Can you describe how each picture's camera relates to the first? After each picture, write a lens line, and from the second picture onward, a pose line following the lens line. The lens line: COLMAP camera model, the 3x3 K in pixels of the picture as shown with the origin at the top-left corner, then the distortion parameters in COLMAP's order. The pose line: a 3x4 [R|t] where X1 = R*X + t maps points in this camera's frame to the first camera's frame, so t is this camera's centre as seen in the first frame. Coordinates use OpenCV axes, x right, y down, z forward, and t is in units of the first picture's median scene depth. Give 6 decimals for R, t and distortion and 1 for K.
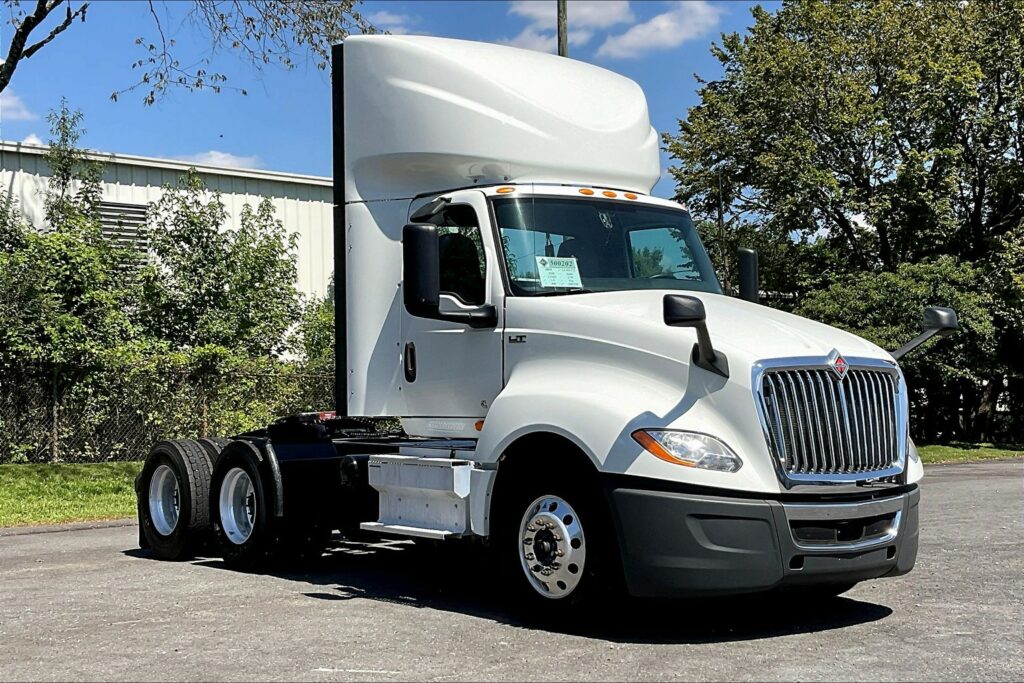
lens RADIAL K [[1402.3, 0, 488.8], [0, 1402.3, 388.8], [0, 0, 1]] dist [0.091805, -0.098732]
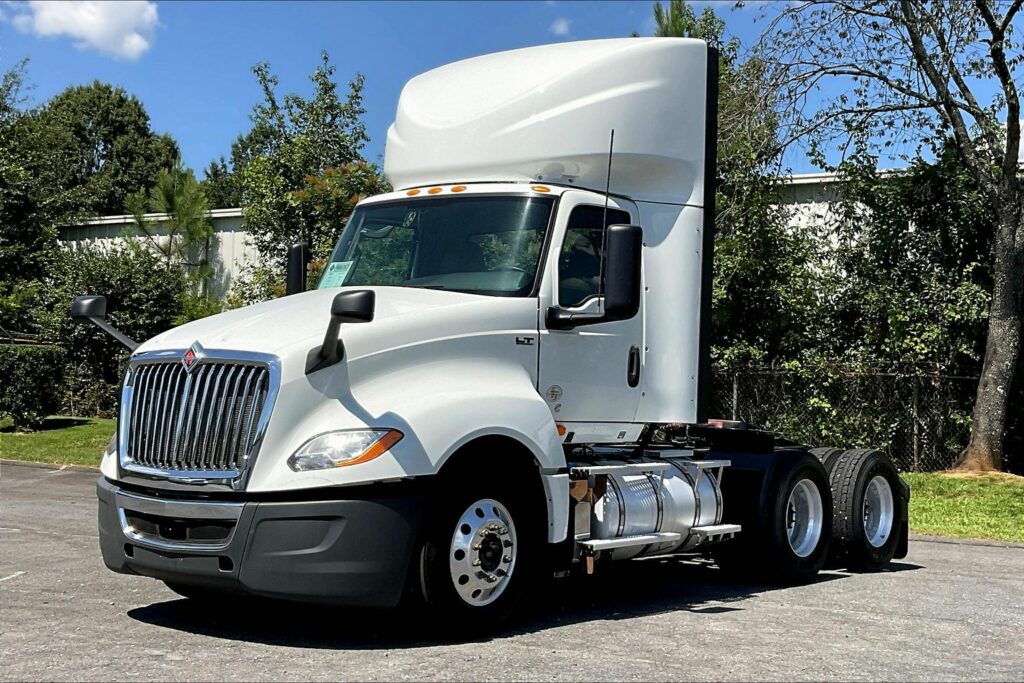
lens RADIAL K [[1405.0, 0, 598.2], [0, 1405.0, 339.4], [0, 0, 1]] dist [0.122190, -0.097674]
pose [[0.315863, -0.022624, -0.948535, 0.344796], [-0.033152, 0.998842, -0.034863, -0.001334], [0.948225, 0.042458, 0.314747, 0.263401]]
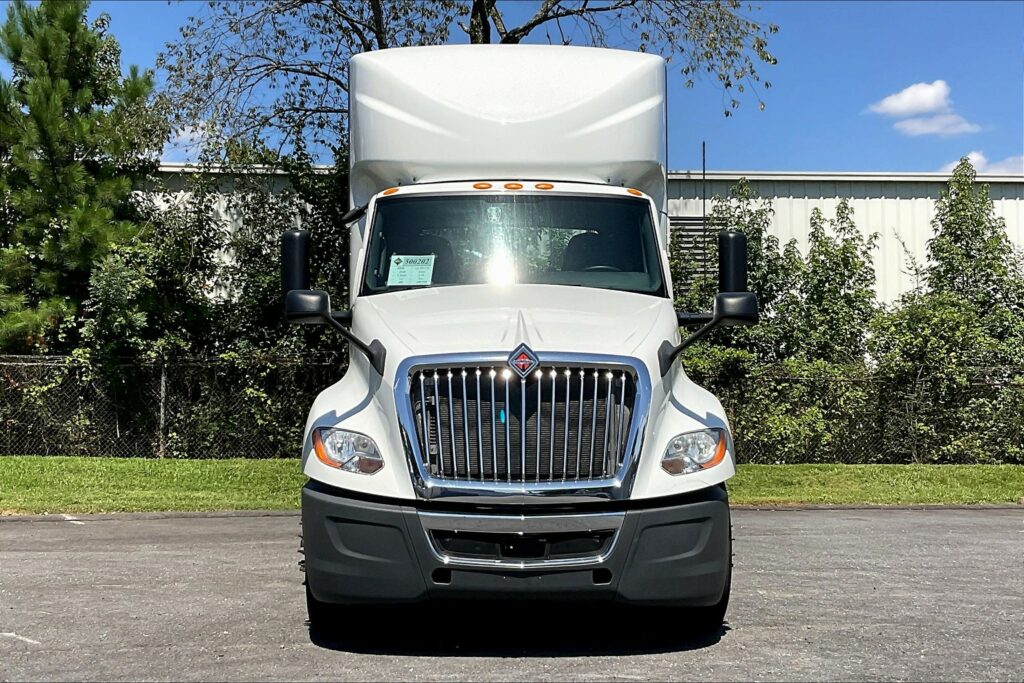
lens RADIAL K [[1366.1, 0, 511.6], [0, 1366.1, 359.7], [0, 0, 1]] dist [0.105292, -0.085593]
pose [[0.820938, -0.007015, -0.570974, 0.201282], [-0.007466, 0.999707, -0.023018, 0.000492], [0.570969, 0.023160, 0.820645, 0.075708]]
